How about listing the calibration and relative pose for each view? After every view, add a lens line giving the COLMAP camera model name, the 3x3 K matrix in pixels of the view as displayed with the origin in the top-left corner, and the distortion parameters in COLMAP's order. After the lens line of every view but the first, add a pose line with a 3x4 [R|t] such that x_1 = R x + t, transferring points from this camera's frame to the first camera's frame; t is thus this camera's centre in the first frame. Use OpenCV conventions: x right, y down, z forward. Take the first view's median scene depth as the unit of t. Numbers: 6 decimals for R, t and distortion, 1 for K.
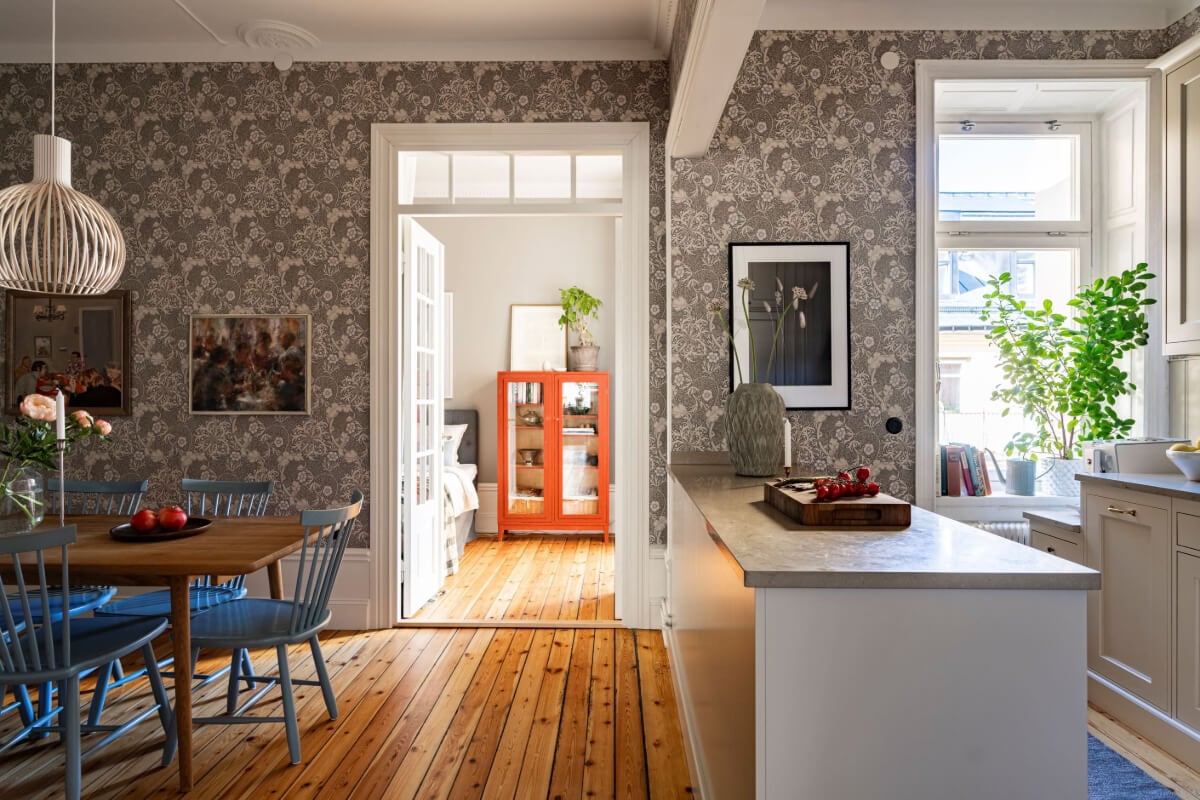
lens RADIAL K [[654.6, 0, 596.2], [0, 654.6, 399.6], [0, 0, 1]] dist [0.002154, -0.001118]
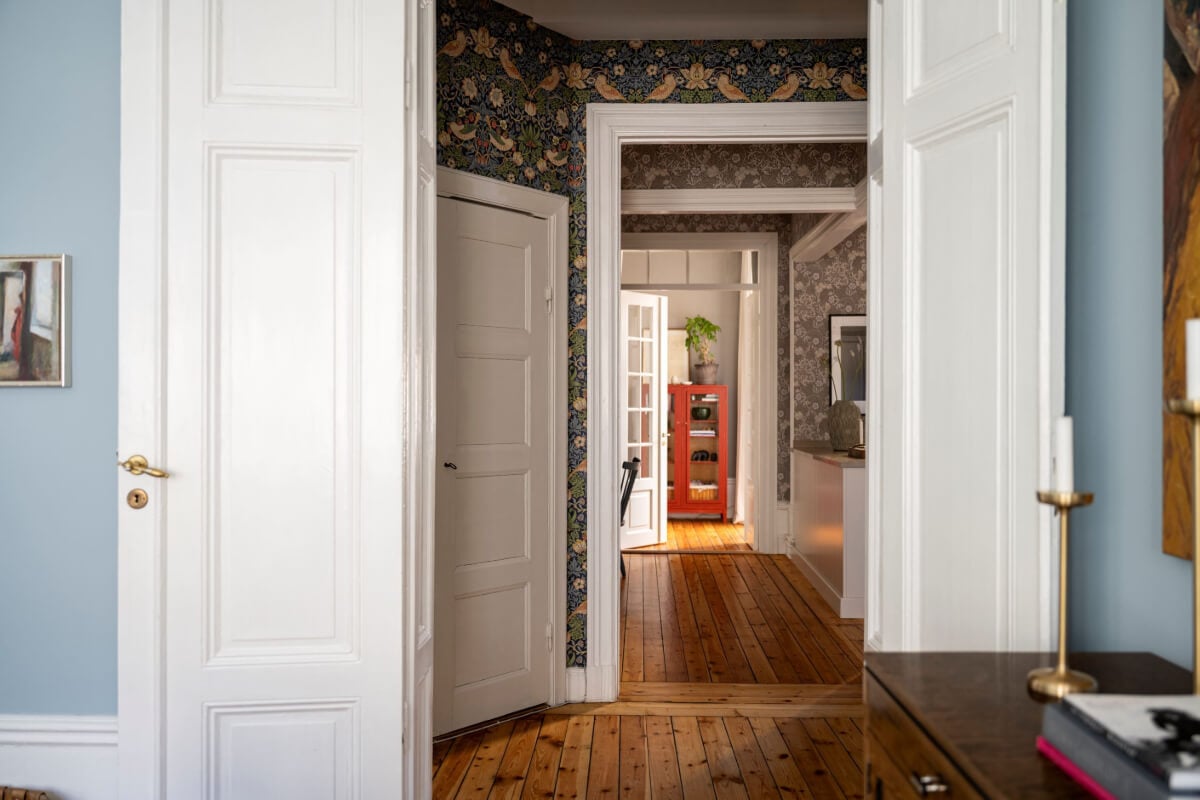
lens RADIAL K [[888.7, 0, 617.8], [0, 888.7, 397.5], [0, 0, 1]] dist [0.049863, 0.000525]
pose [[0.999857, 0.002473, -0.016737, -0.291689], [-0.002600, 0.999968, -0.007606, -0.010205], [0.016717, 0.007649, 0.999831, -1.256145]]
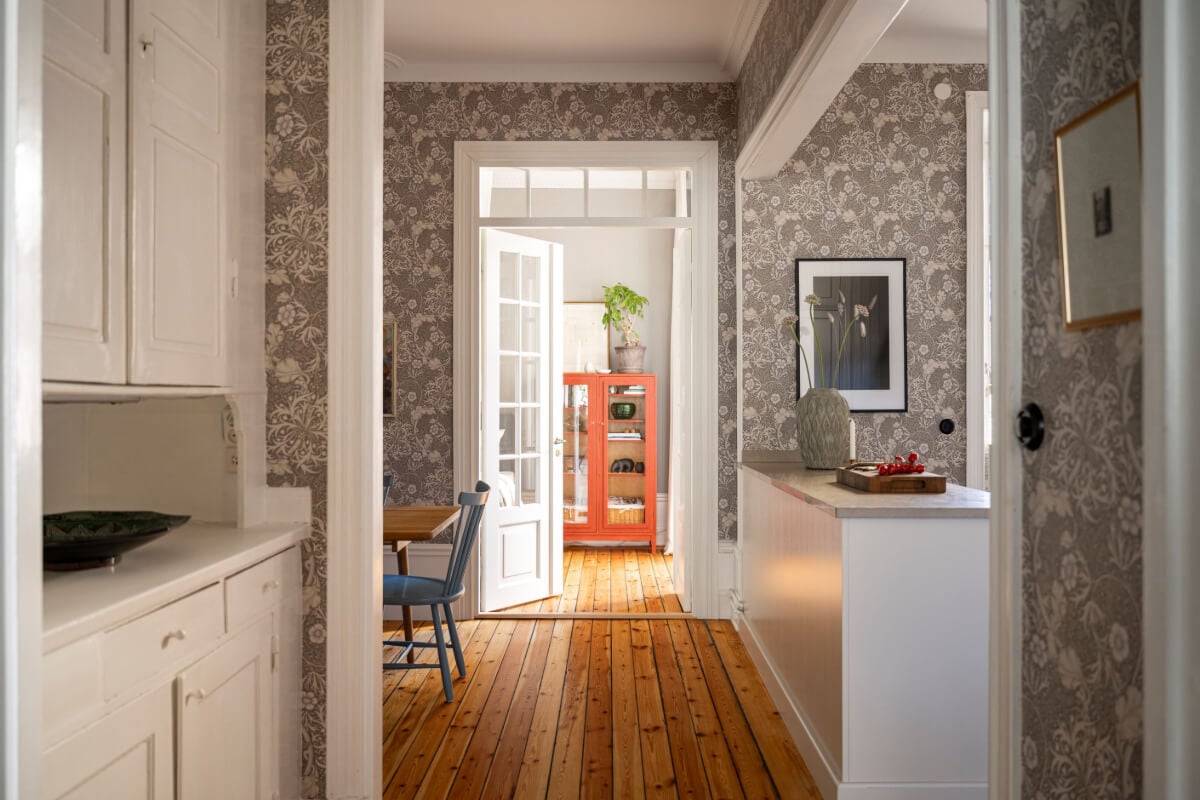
lens RADIAL K [[829.2, 0, 599.0], [0, 829.2, 401.4], [0, 0, 1]] dist [-0.000964, -0.001986]
pose [[0.999973, 0.000107, 0.007399, -0.132909], [-0.000088, 0.999997, -0.002557, 0.001628], [-0.007399, 0.002557, 0.999969, -0.371653]]
